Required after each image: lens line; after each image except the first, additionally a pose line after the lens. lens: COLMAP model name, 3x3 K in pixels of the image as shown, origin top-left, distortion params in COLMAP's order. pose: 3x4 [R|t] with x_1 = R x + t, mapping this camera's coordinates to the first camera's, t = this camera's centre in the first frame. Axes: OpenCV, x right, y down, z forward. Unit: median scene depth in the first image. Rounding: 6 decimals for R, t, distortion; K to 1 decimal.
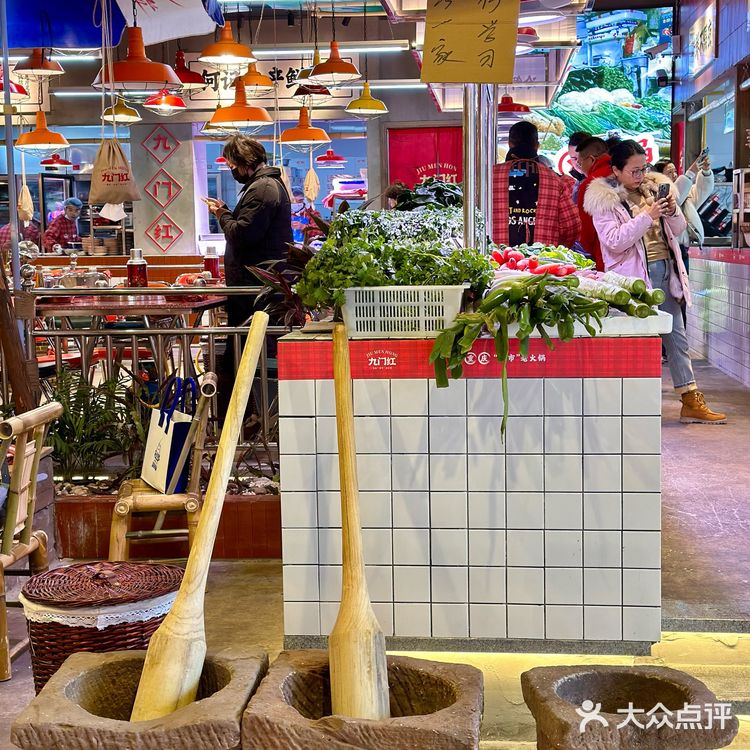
lens RADIAL K [[1379.4, 0, 376.8], [0, 1379.4, 376.5], [0, 0, 1]] dist [0.166124, 0.000000]
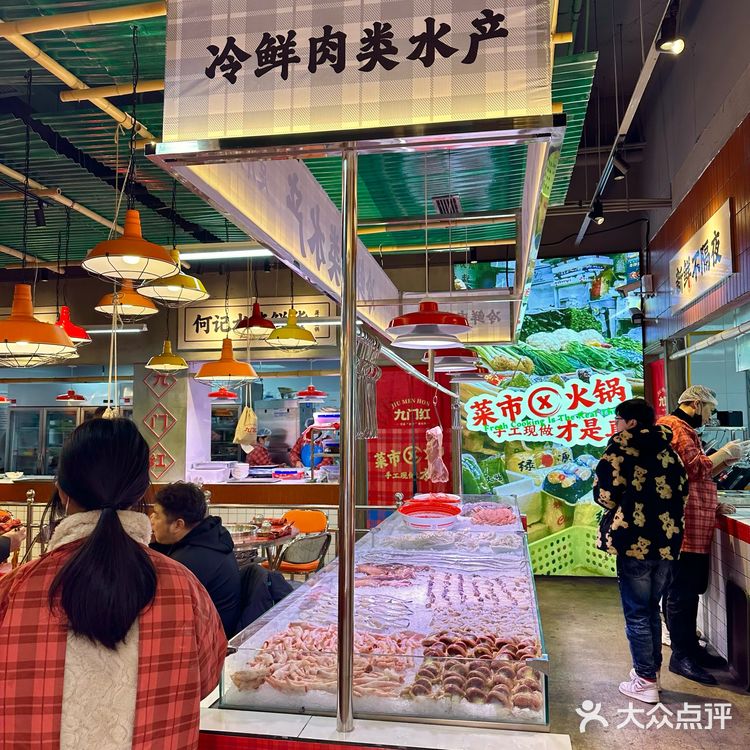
lens RADIAL K [[678.7, 0, 372.5], [0, 678.7, 376.6], [0, 0, 1]] dist [0.092493, 0.000000]
pose [[0.994784, 0.002713, -0.101968, 0.069140], [-0.020259, 0.984987, -0.171438, -0.083929], [0.099972, 0.172609, 0.979904, 0.502979]]
